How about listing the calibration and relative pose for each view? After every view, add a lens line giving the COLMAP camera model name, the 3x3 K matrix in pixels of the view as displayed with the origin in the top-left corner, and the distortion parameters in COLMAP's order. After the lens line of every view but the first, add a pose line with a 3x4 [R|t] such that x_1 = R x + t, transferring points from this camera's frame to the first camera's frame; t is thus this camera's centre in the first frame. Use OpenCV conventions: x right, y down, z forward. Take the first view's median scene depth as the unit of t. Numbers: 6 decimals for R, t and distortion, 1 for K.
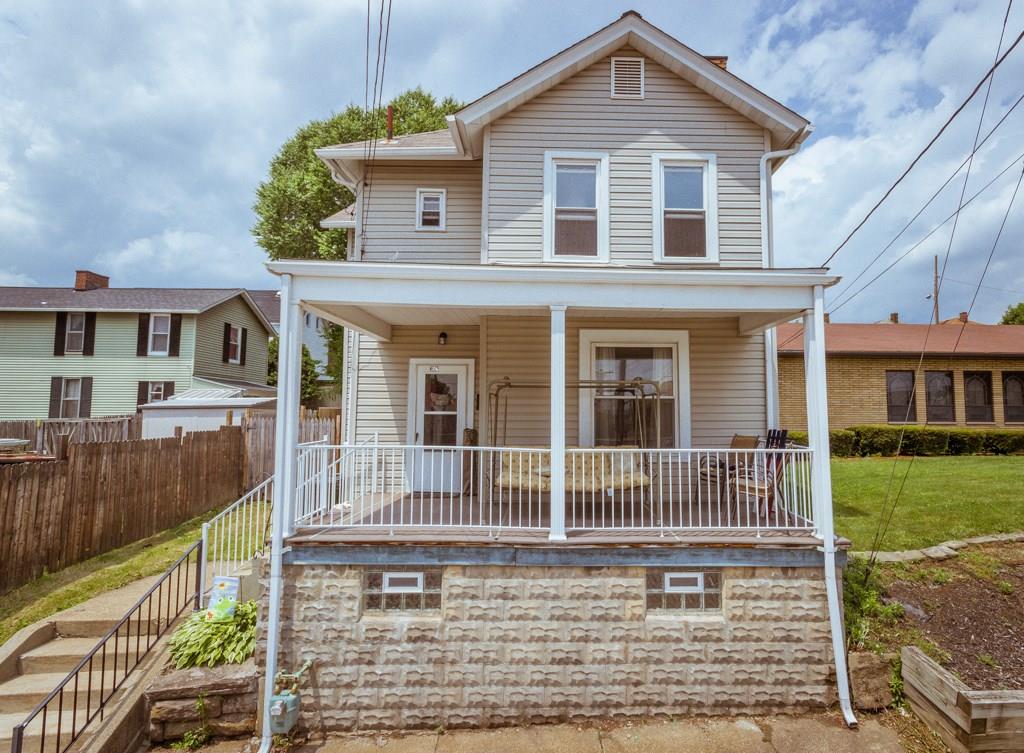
lens RADIAL K [[569.8, 0, 512.4], [0, 569.8, 377.4], [0, 0, 1]] dist [0.011343, 0.000758]
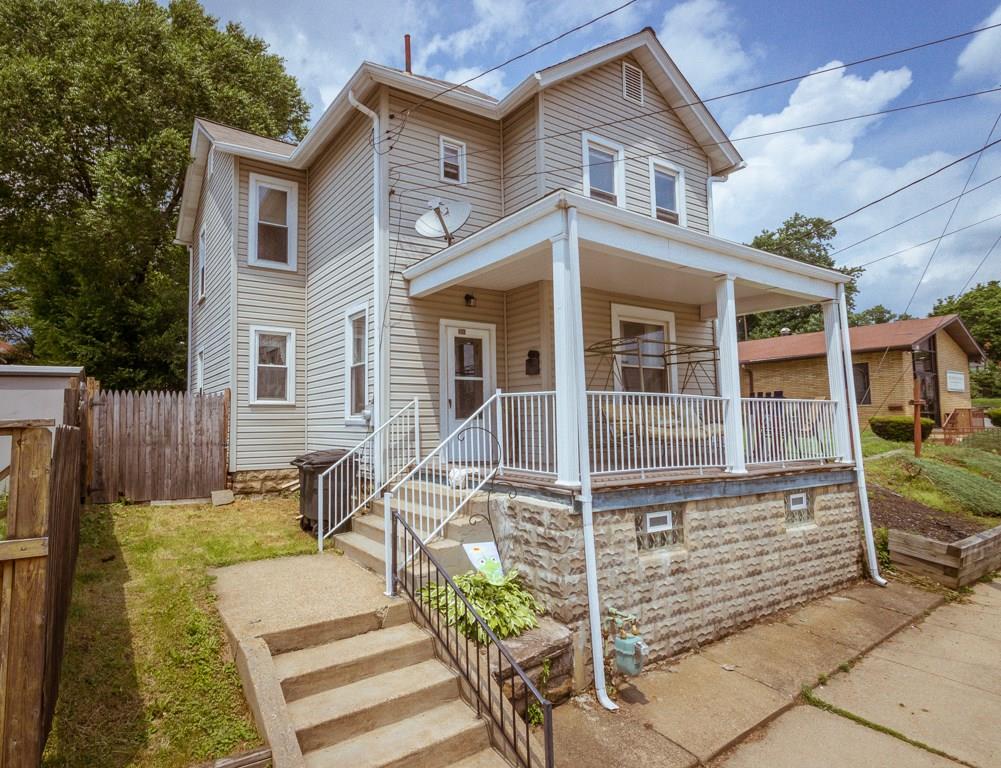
lens RADIAL K [[585.9, 0, 499.3], [0, 585.9, 378.9], [0, 0, 1]] dist [0.010166, 0.002636]
pose [[0.848105, 0.023710, 0.529298, -0.995471], [-0.027014, 0.999634, -0.001494, 0.104963], [-0.529140, -0.013032, 0.848435, 0.239503]]
